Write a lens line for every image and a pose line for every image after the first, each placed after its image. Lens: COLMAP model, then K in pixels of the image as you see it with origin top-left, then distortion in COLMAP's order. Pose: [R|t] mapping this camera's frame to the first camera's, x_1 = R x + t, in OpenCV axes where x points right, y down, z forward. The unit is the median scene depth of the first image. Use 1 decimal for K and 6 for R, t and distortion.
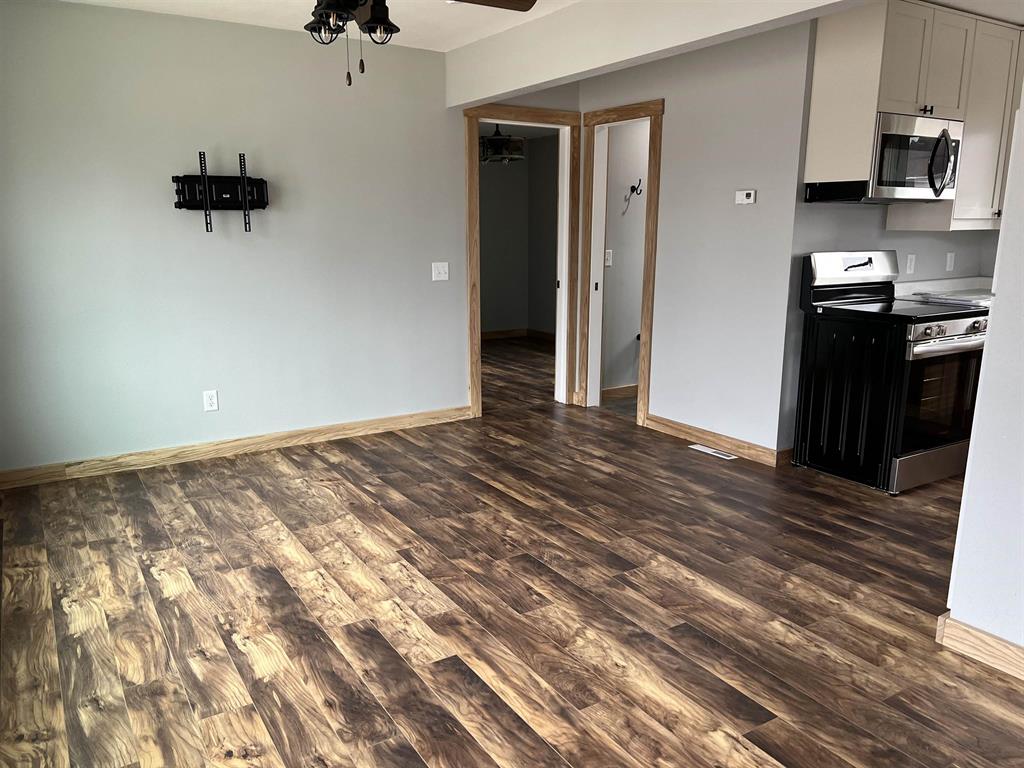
lens RADIAL K [[782.9, 0, 512.6], [0, 782.9, 389.1], [0, 0, 1]] dist [0.011429, -0.004635]
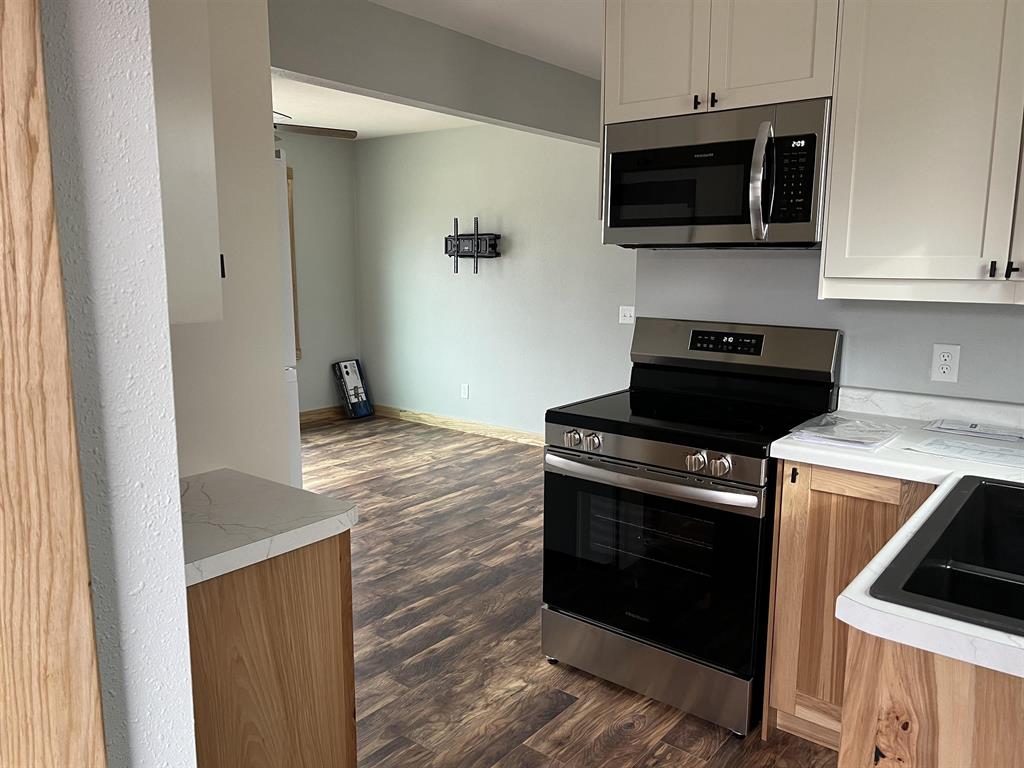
lens RADIAL K [[782.9, 0, 511.6], [0, 782.9, 378.4], [0, 0, 1]] dist [0.011429, -0.004635]
pose [[0.324102, 0.151196, -0.933862, 1.069506], [-0.201677, 0.975496, 0.087944, -0.165489], [0.924275, 0.159836, 0.346653, 0.657481]]
